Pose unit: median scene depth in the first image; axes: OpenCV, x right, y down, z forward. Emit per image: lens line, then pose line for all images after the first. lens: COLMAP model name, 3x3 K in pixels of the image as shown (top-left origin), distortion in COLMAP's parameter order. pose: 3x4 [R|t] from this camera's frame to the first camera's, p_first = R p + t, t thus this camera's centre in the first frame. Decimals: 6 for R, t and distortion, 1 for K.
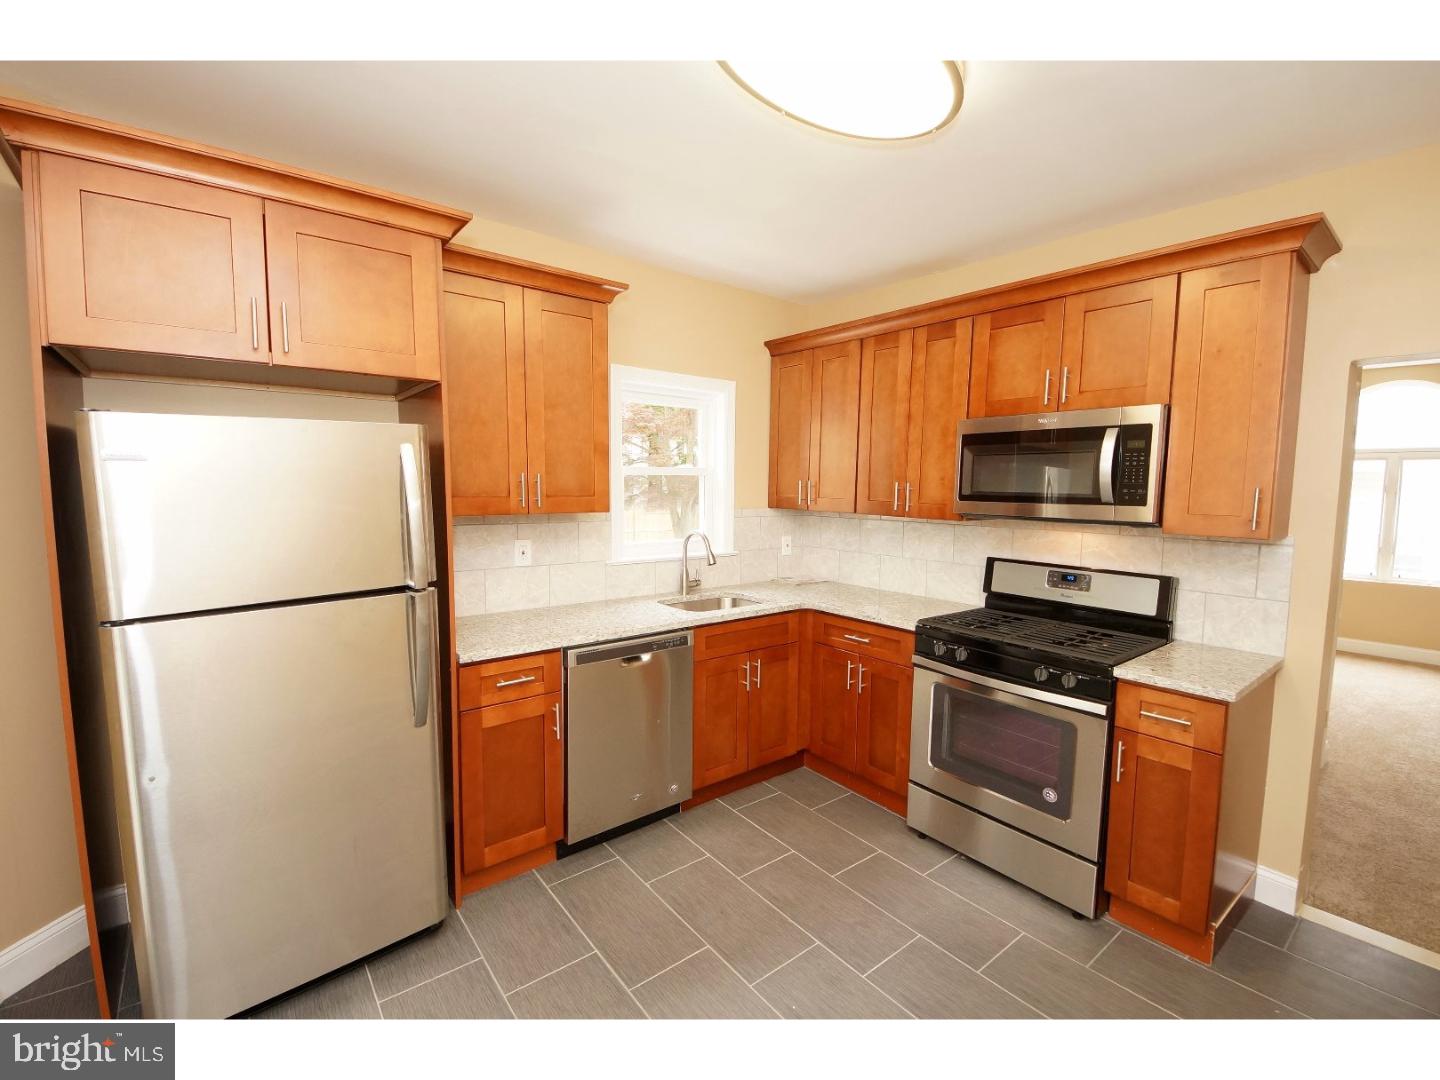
lens RADIAL K [[626.0, 0, 720.5], [0, 626.0, 536.8], [0, 0, 1]] dist [-0.018815, -0.000479]
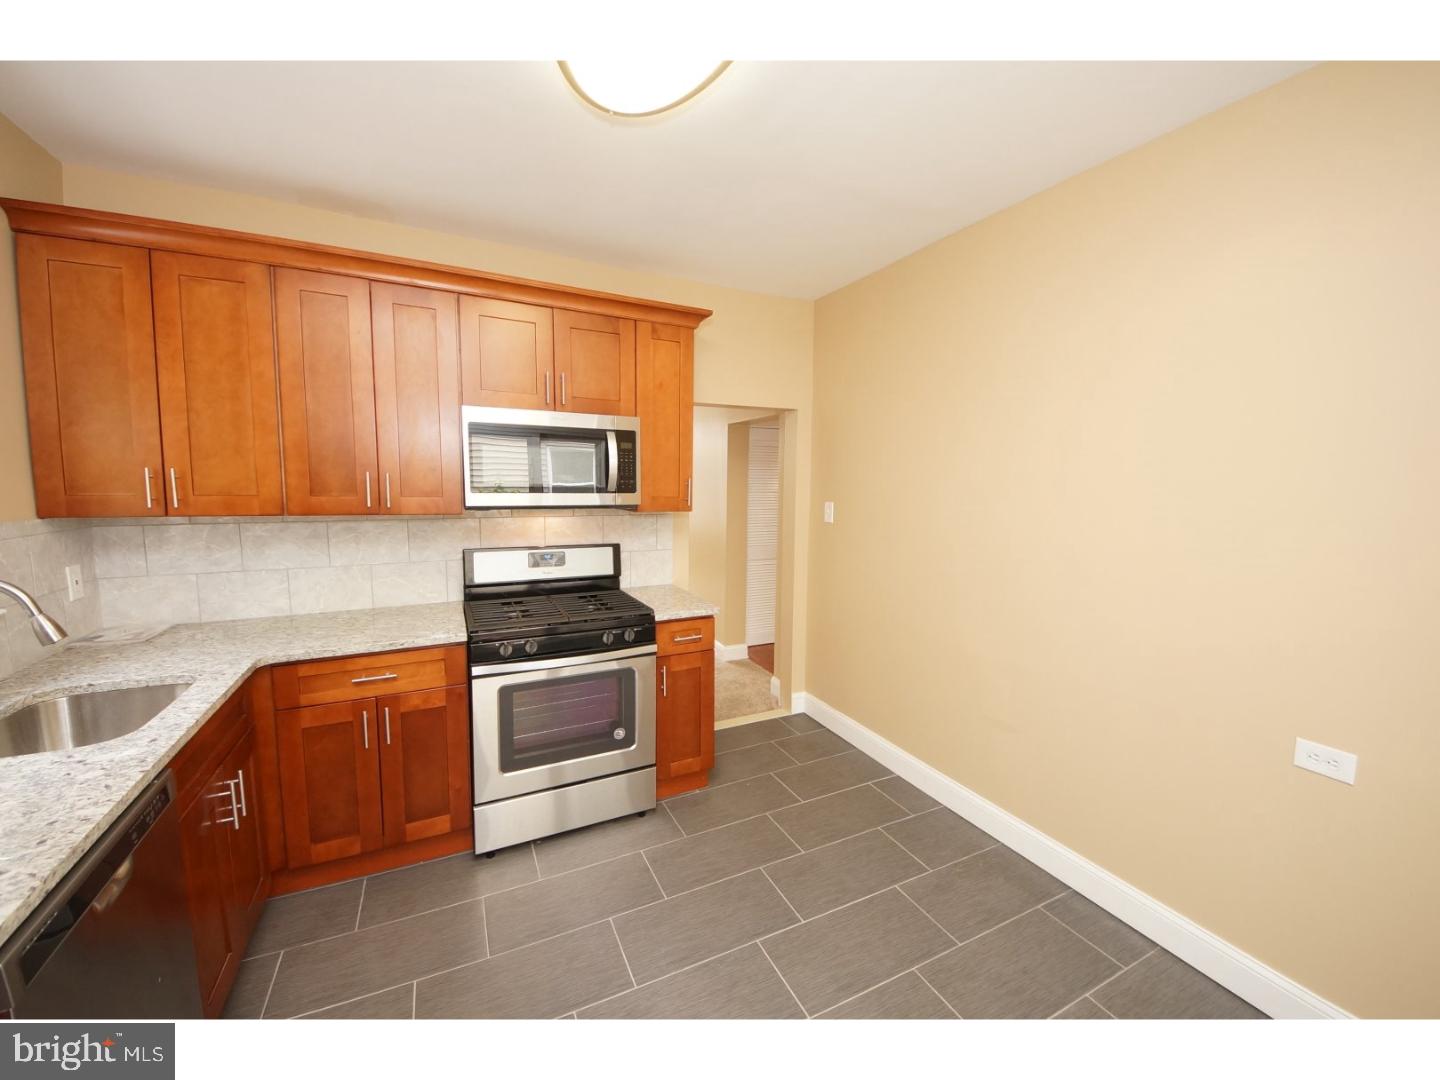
lens RADIAL K [[555.8, 0, 719.3], [0, 555.8, 534.5], [0, 0, 1]] dist [0.012445, -0.000062]
pose [[0.200944, -0.104091, 0.974057, -0.437379], [0.073970, 0.993112, 0.090867, -0.052668], [-0.976806, 0.053792, 0.207260, 0.552352]]
